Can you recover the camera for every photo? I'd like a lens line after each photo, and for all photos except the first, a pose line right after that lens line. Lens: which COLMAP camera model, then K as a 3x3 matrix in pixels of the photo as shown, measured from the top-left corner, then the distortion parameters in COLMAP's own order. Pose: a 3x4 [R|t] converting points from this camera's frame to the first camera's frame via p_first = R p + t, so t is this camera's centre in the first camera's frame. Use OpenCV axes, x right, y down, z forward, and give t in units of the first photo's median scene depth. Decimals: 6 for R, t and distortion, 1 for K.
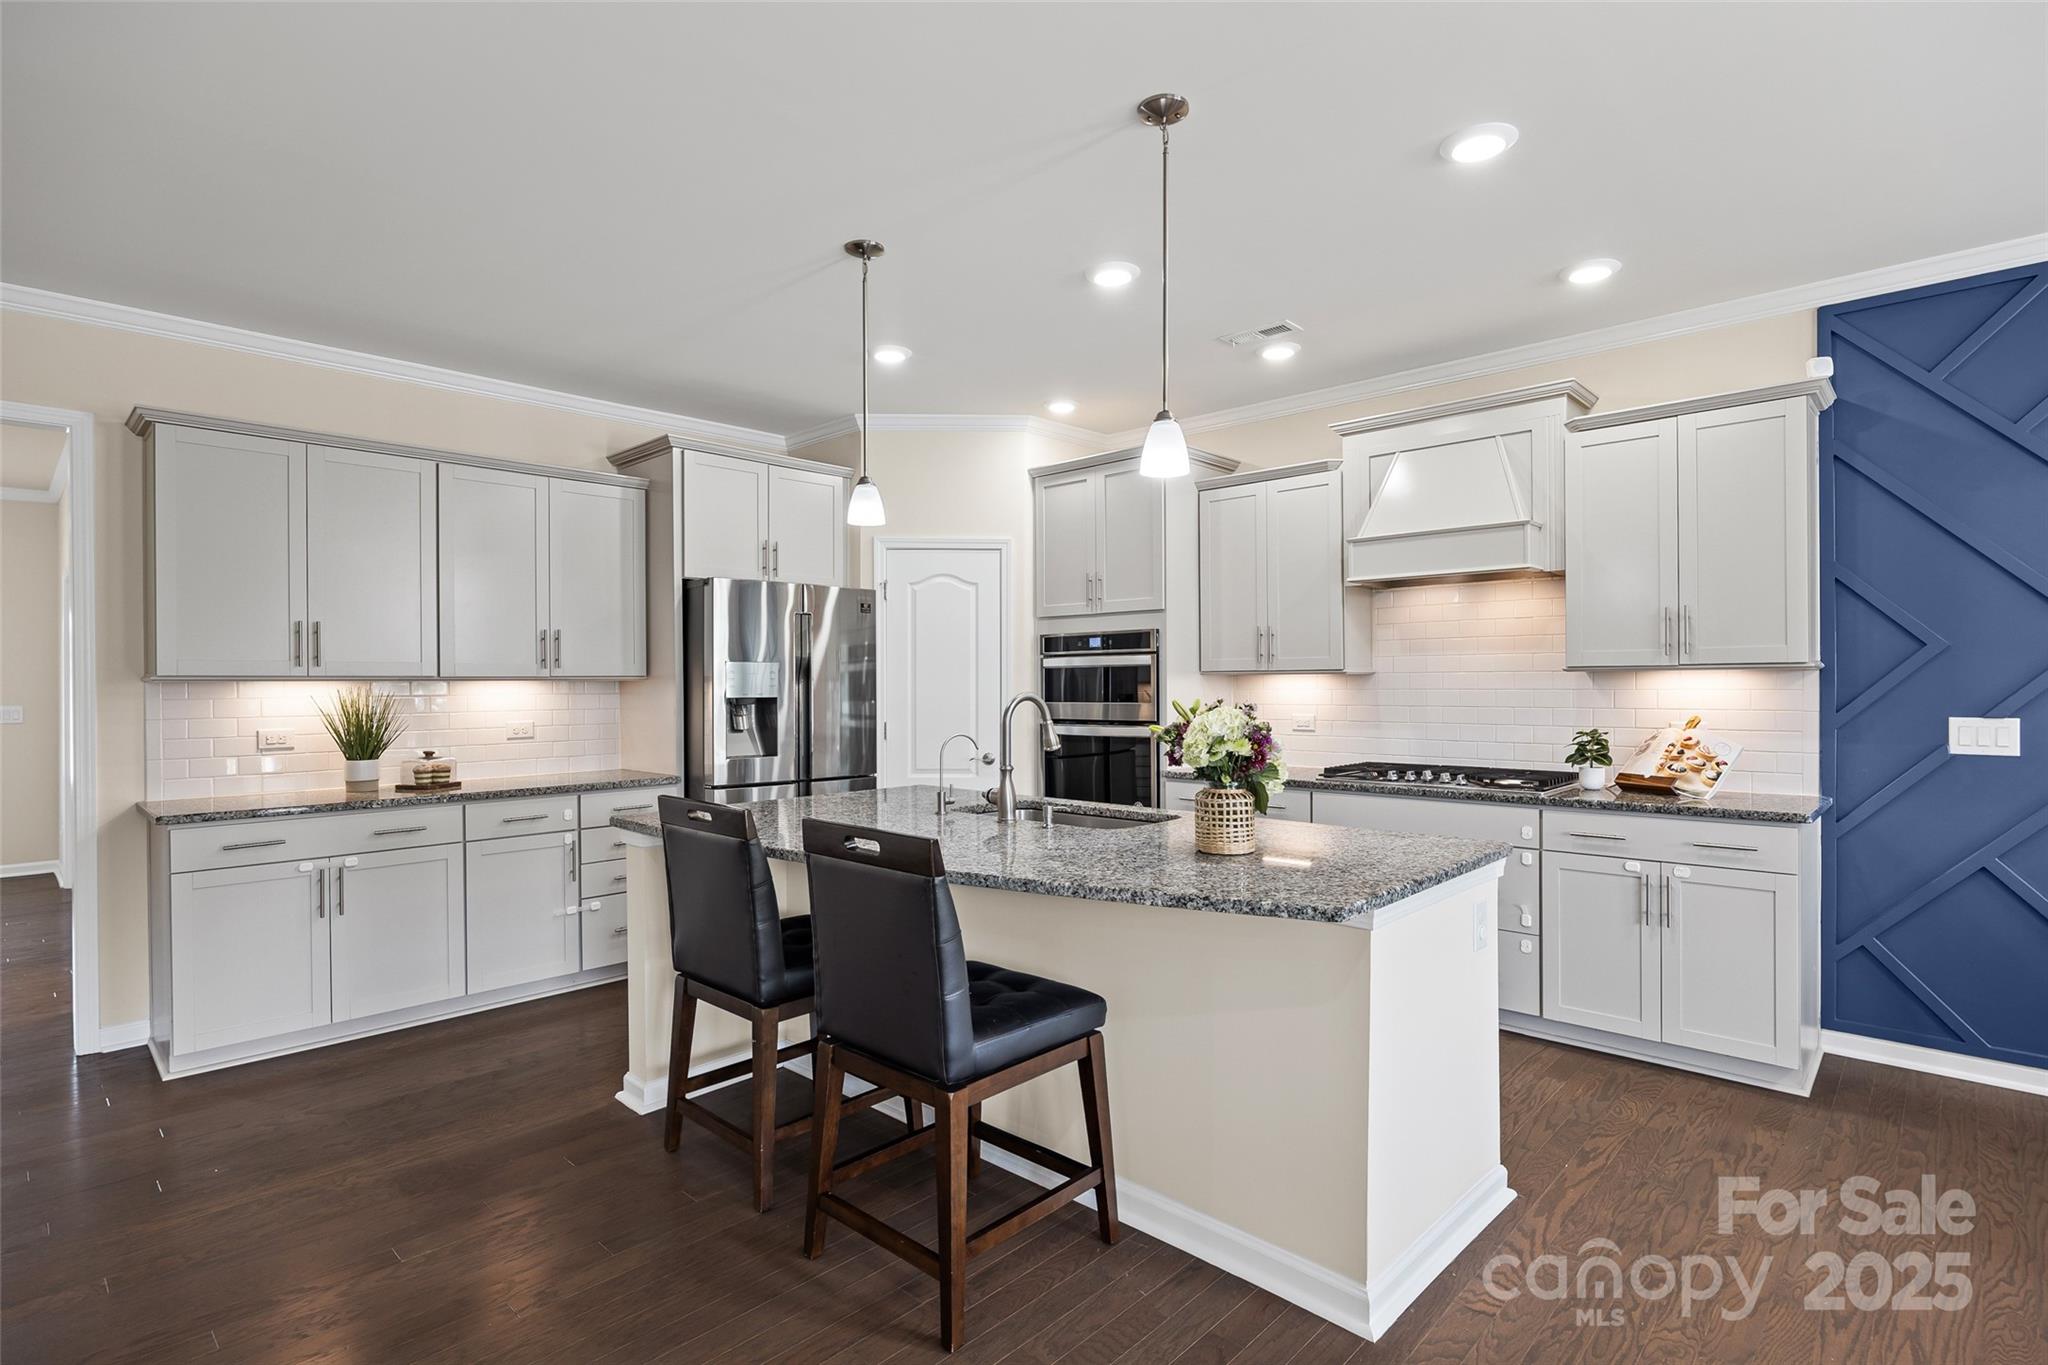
lens RADIAL K [[1000.2, 0, 1033.8], [0, 1000.2, 678.7], [0, 0, 1]] dist [-0.013669, 0.000828]
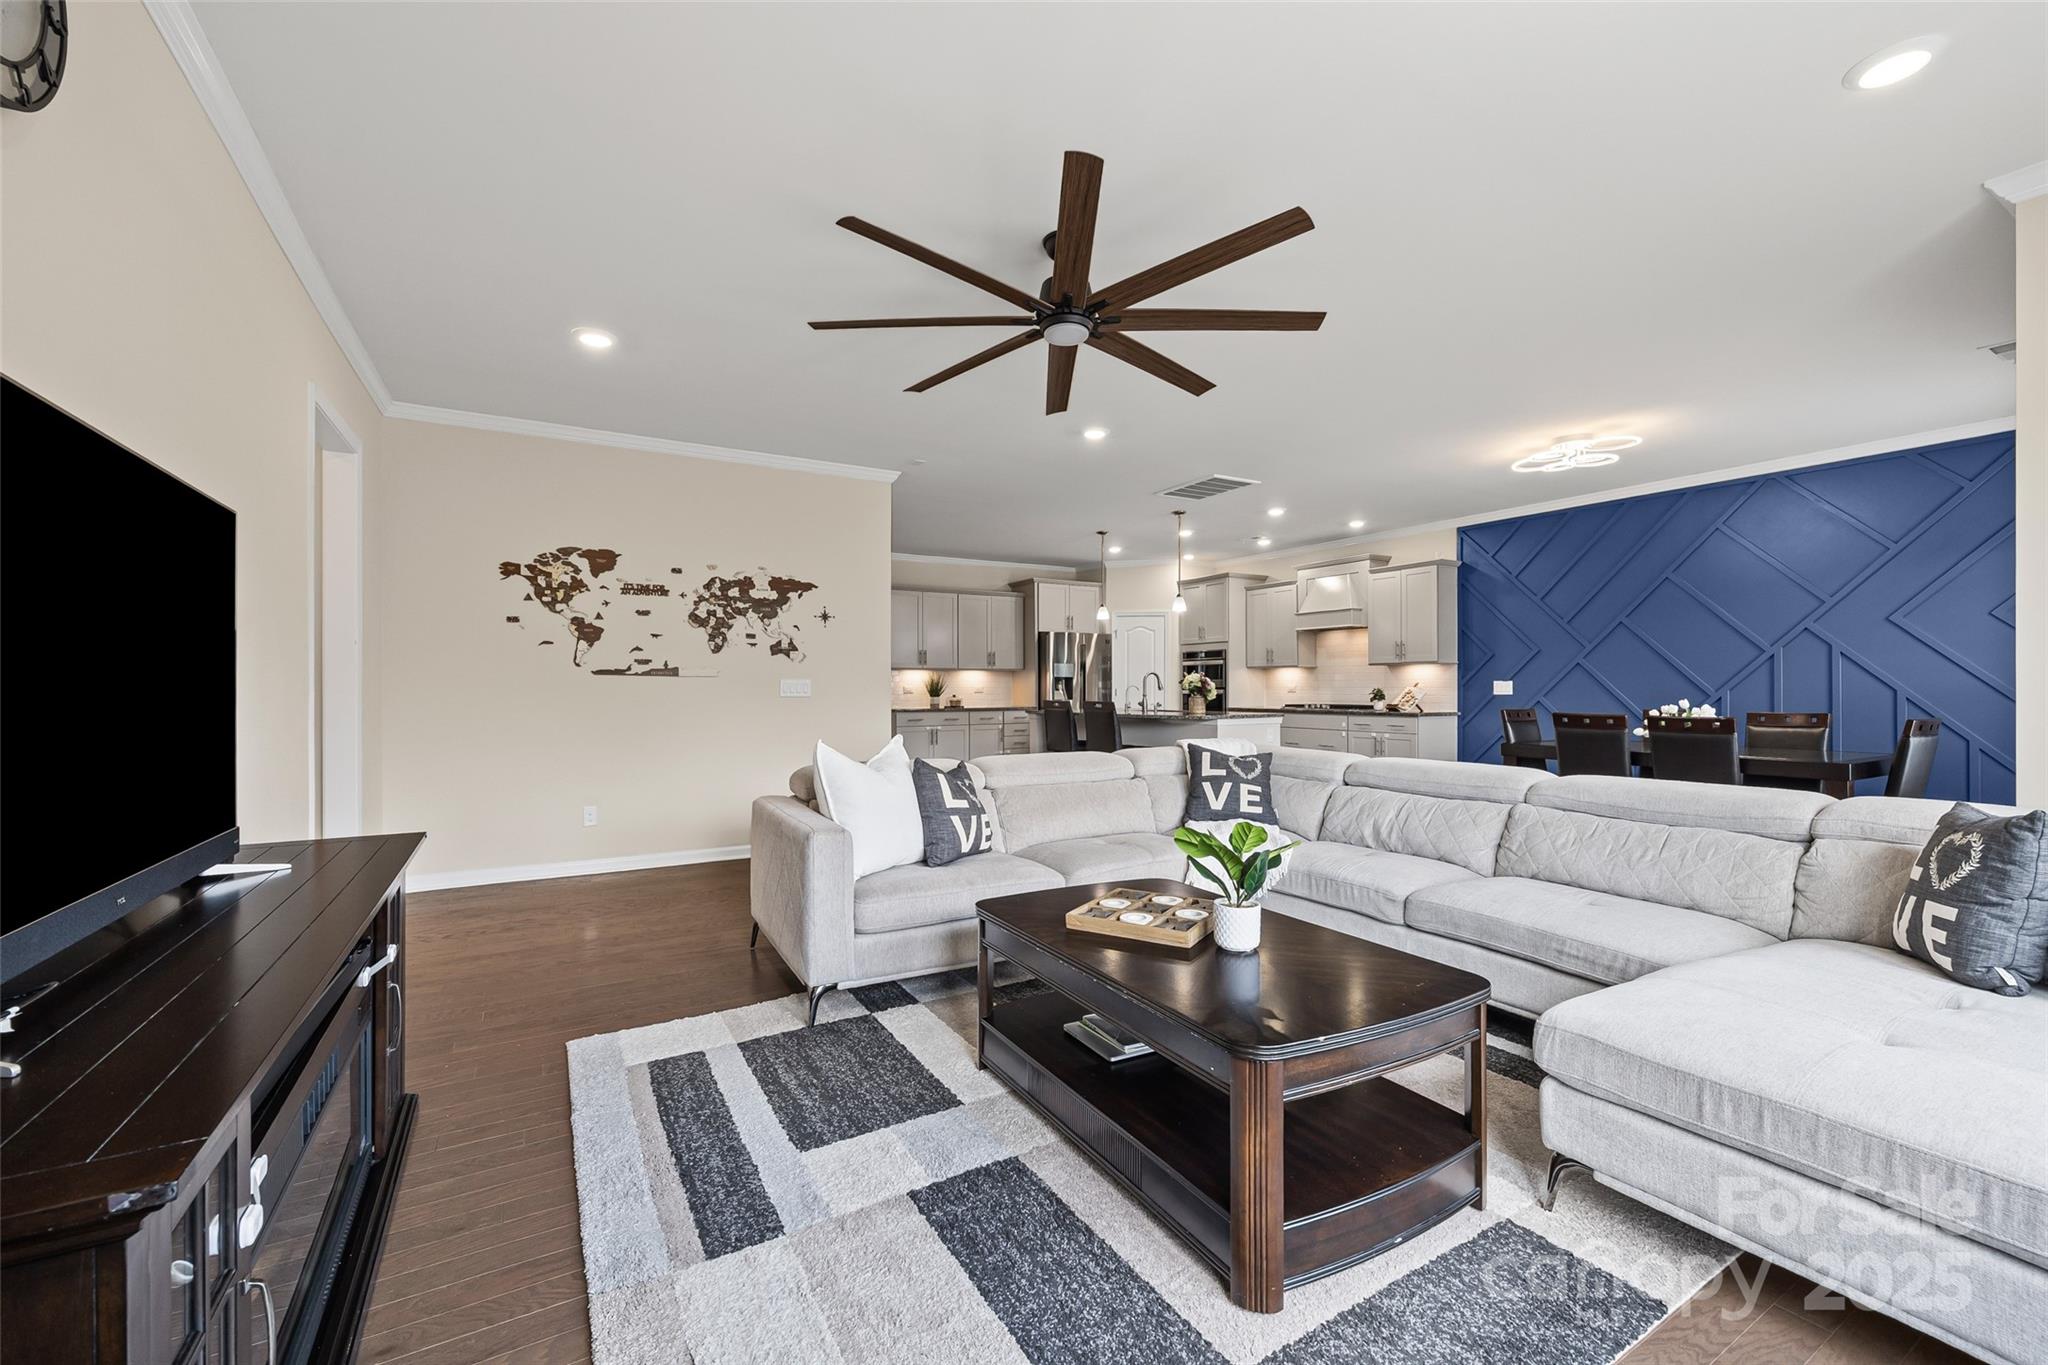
lens RADIAL K [[824.3, 0, 1040.4], [0, 824.3, 681.7], [0, 0, 1]] dist [0.000027, -0.000022]
pose [[0.963786, 0.002657, -0.266663, 0.260445], [-0.003523, 0.999990, -0.002769, 0.041097], [0.266653, 0.003609, 0.963786, -1.210490]]
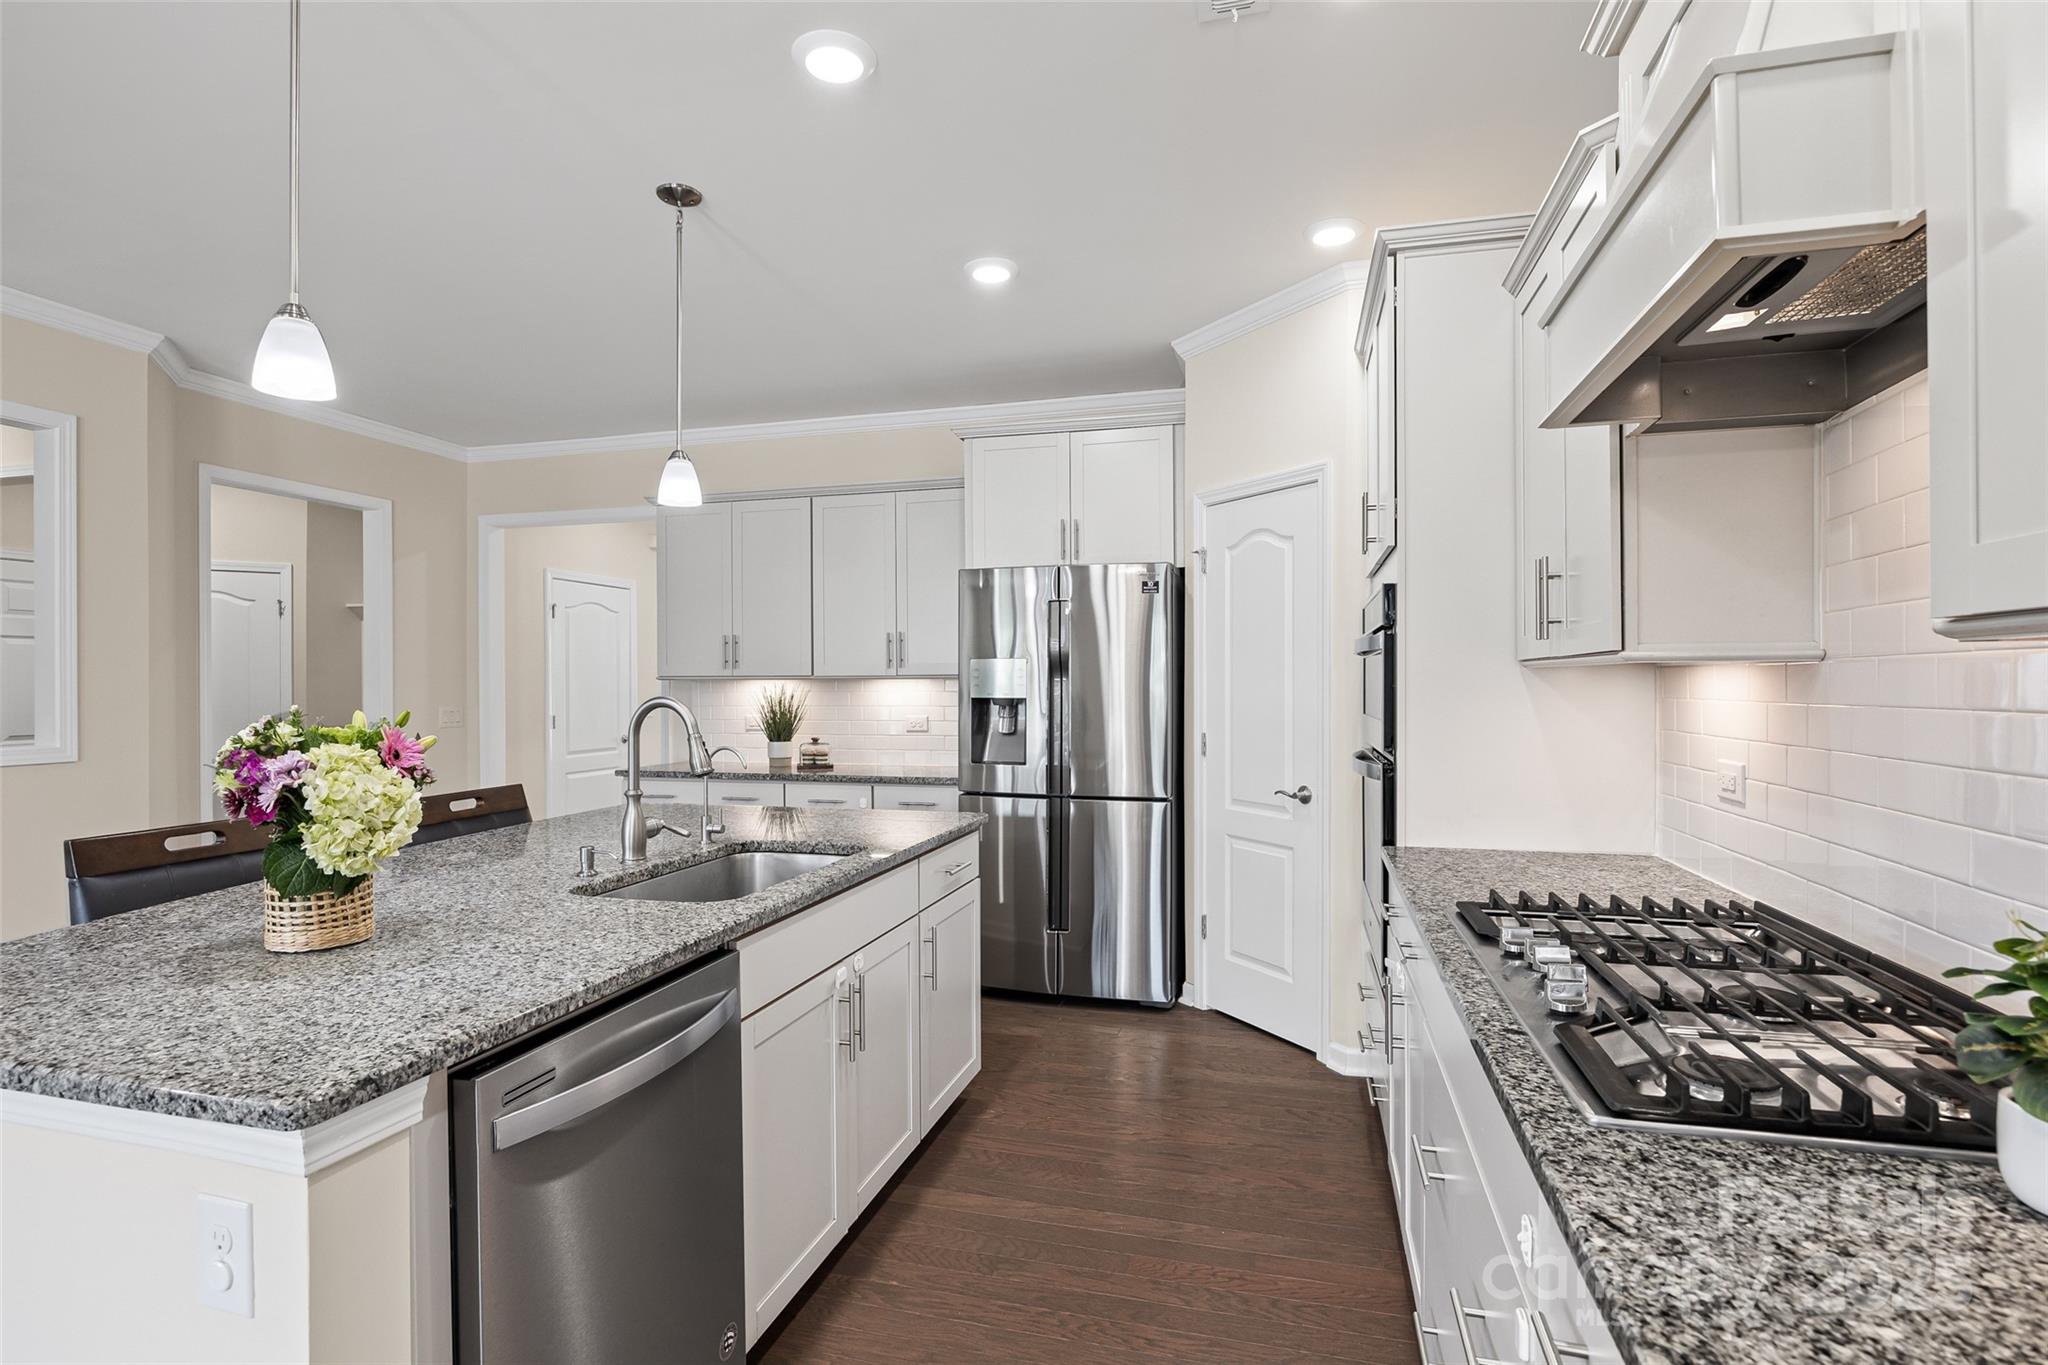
lens RADIAL K [[1000.2, 0, 1022.1], [0, 1000.2, 681.8], [0, 0, 1]] dist [-0.013669, 0.000828]
pose [[0.466738, 0.001513, -0.884394, 0.578943], [0.001905, 0.999994, 0.002716, 0.002107], [0.884394, -0.002952, 0.466733, 0.652693]]
